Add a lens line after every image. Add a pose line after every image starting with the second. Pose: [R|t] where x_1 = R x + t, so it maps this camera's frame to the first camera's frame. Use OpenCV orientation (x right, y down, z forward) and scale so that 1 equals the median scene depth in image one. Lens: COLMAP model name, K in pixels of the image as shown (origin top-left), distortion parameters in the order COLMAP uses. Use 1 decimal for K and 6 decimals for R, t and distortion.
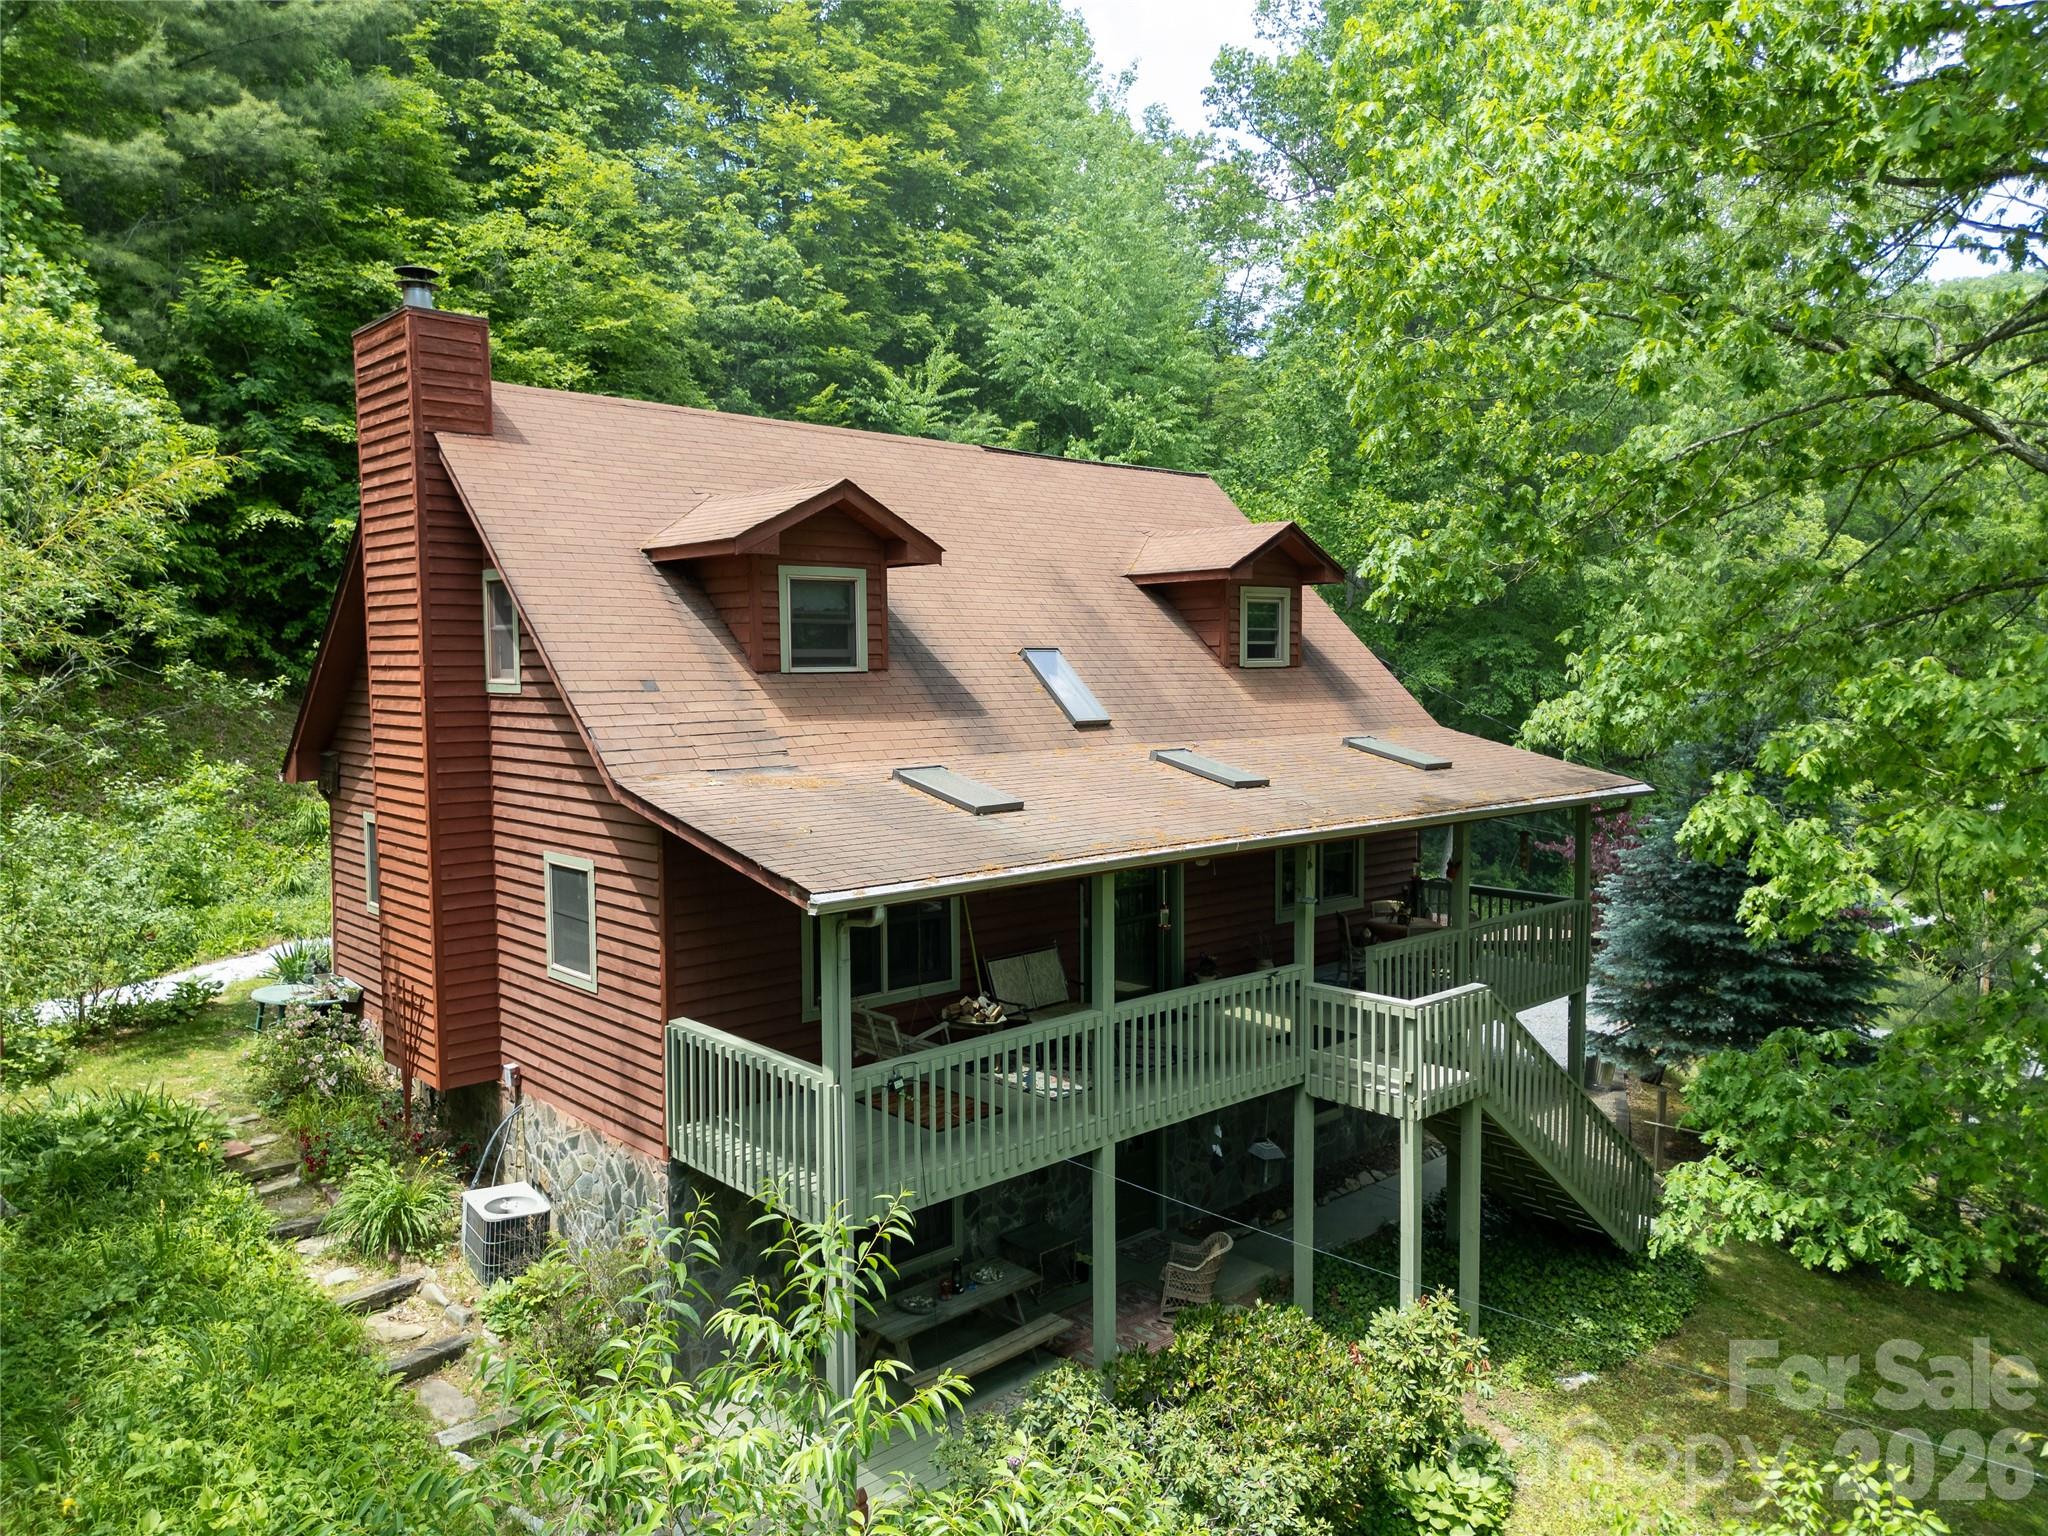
lens RADIAL K [[1435.6, 0, 1027.2], [0, 1435.6, 773.1], [0, 0, 1]] dist [0.057572, -0.042059]
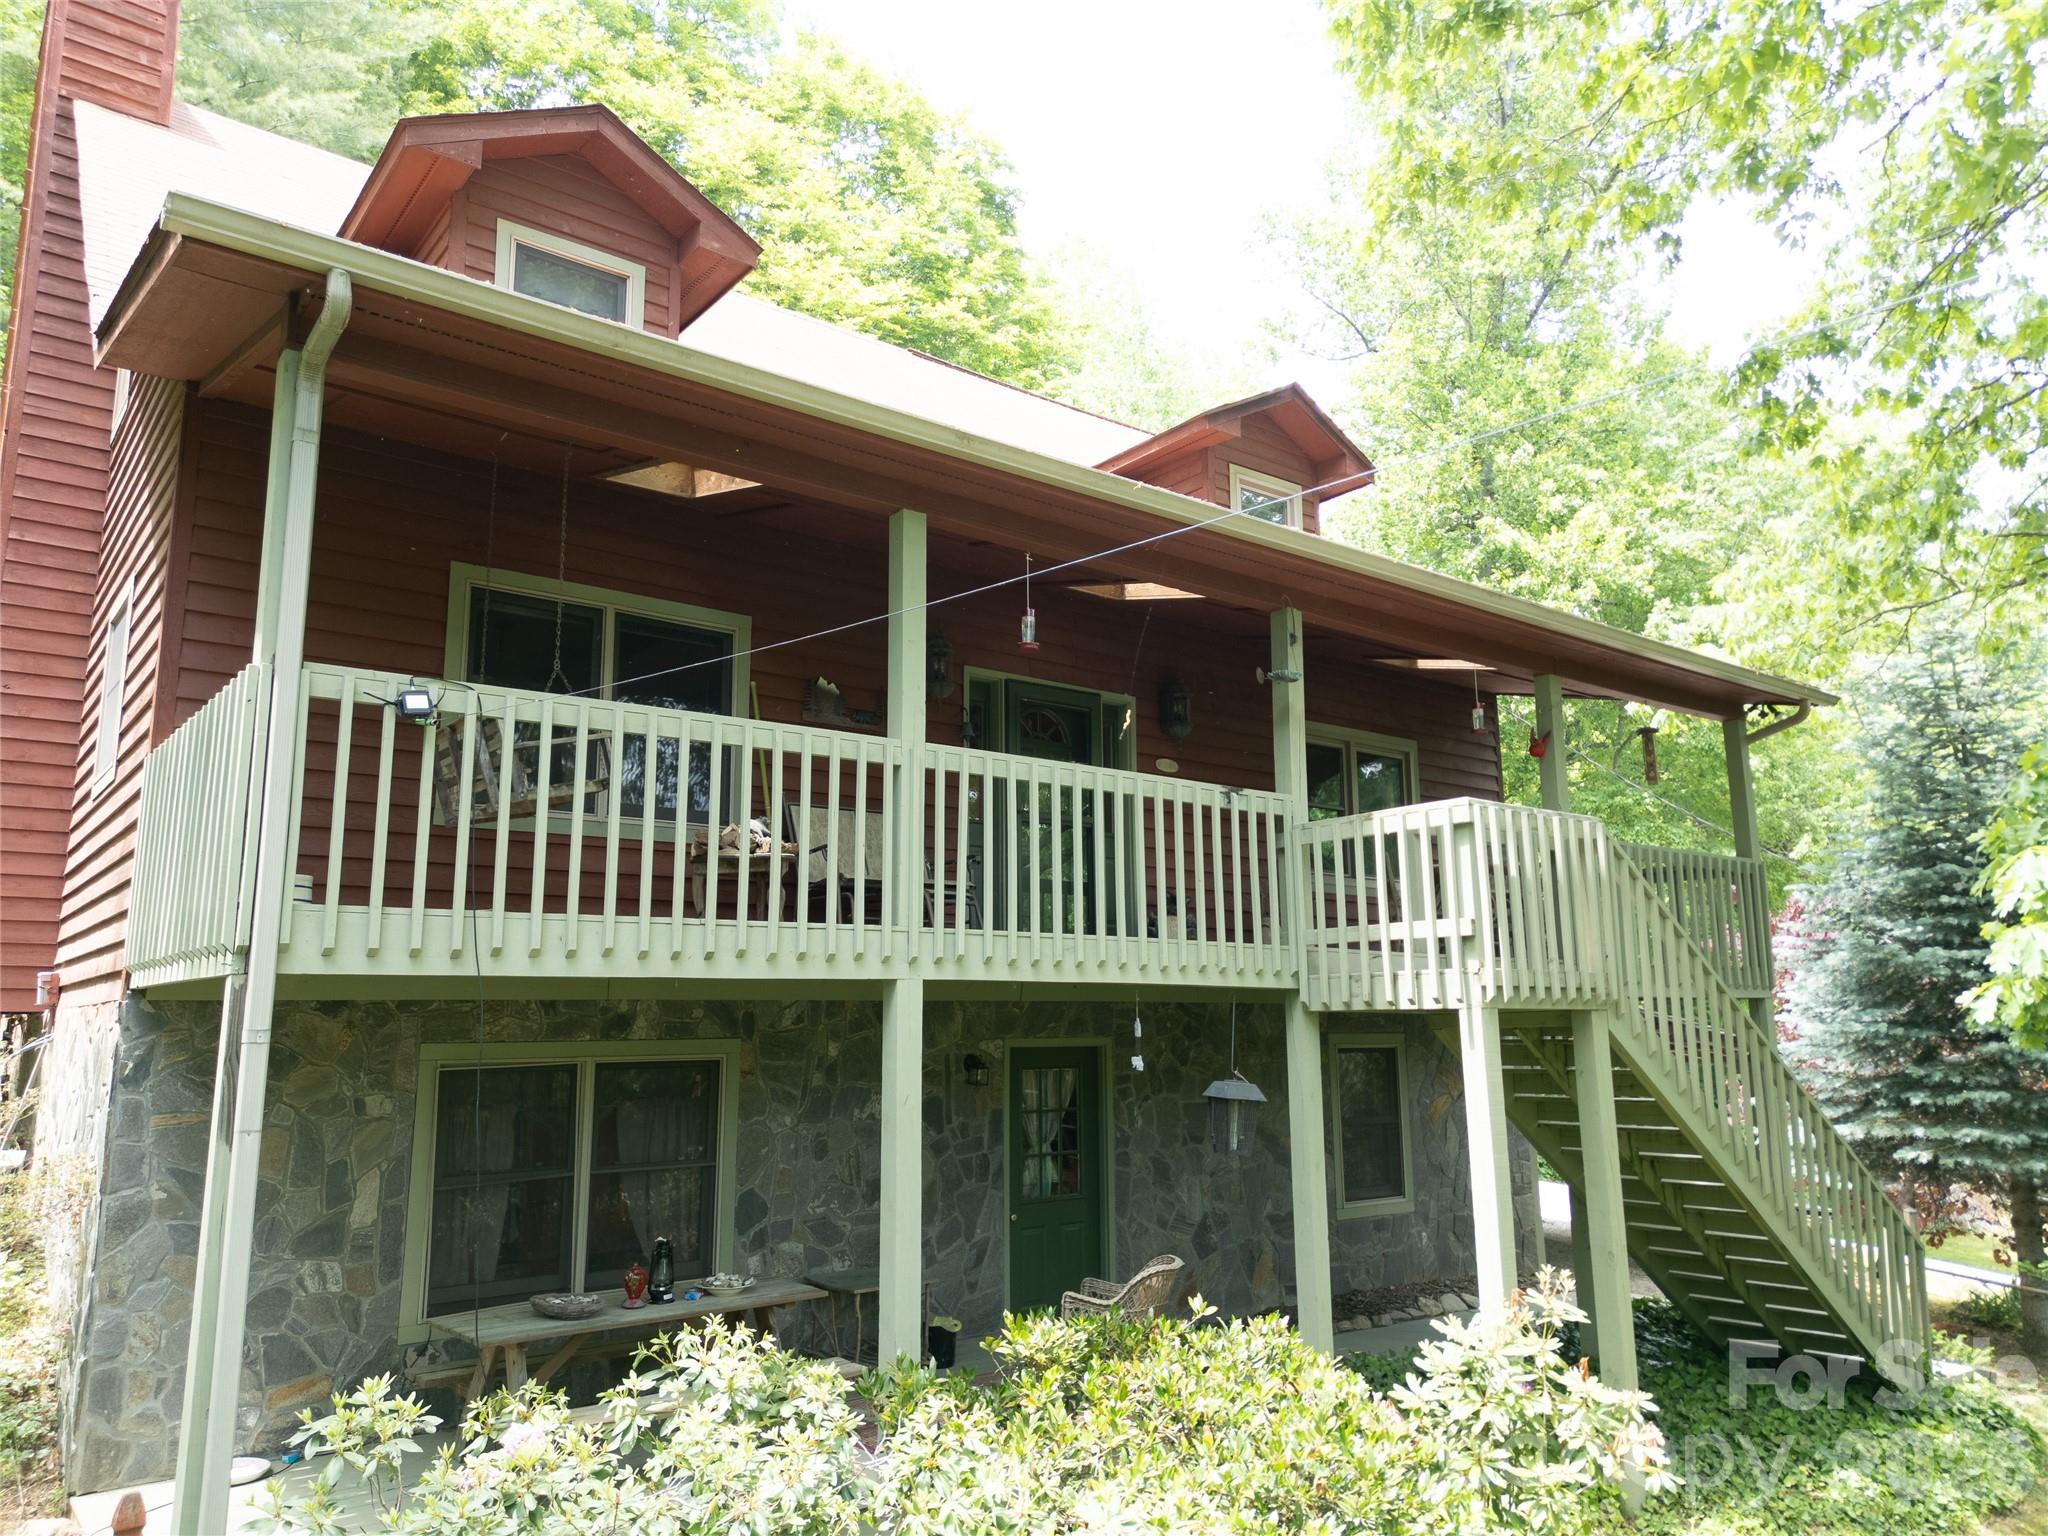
lens RADIAL K [[1435.6, 0, 1021.4], [0, 1435.6, 761.4], [0, 0, 1]] dist [0.057572, -0.042059]
pose [[0.996804, -0.016389, -0.078186, 0.129779], [-0.004092, 0.966972, -0.254851, 0.286268], [0.079780, 0.254357, 0.963814, 0.403429]]
